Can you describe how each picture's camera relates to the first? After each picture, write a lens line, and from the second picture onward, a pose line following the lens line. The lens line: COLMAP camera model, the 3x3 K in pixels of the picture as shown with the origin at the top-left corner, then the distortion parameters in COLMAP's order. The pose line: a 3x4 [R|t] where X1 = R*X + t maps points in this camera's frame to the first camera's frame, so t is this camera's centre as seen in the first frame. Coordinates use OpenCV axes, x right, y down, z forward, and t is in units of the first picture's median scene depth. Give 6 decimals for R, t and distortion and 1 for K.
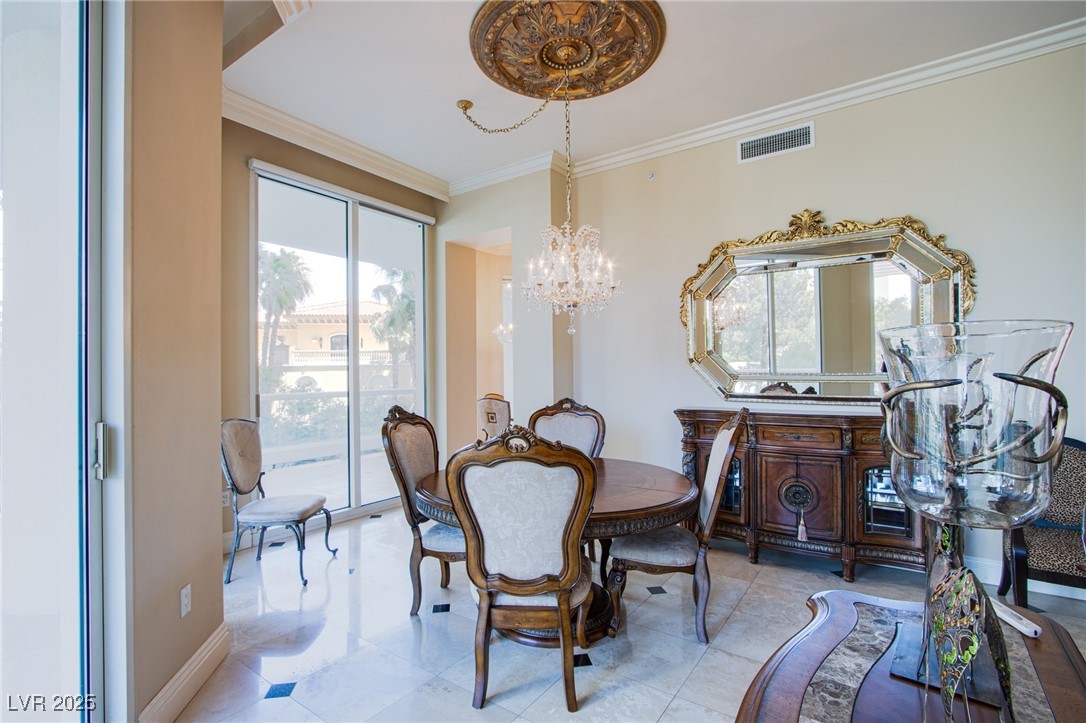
lens RADIAL K [[502.9, 0, 540.9], [0, 502.9, 367.7], [0, 0, 1]] dist [-0.020801, 0.002336]
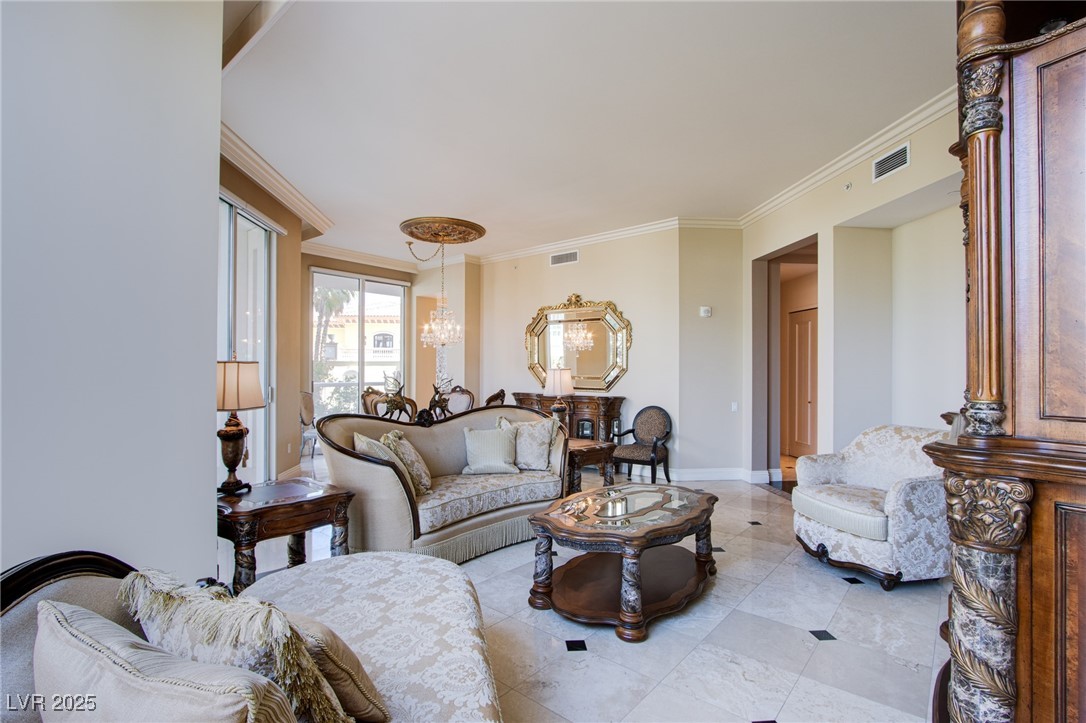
lens RADIAL K [[502.9, 0, 540.9], [0, 502.9, 367.7], [0, 0, 1]] dist [-0.020801, 0.002336]
pose [[0.996320, 0.014439, -0.084489, 0.517901], [-0.013804, 0.999872, 0.008090, -0.030651], [0.084595, -0.006894, 0.996392, -0.928532]]
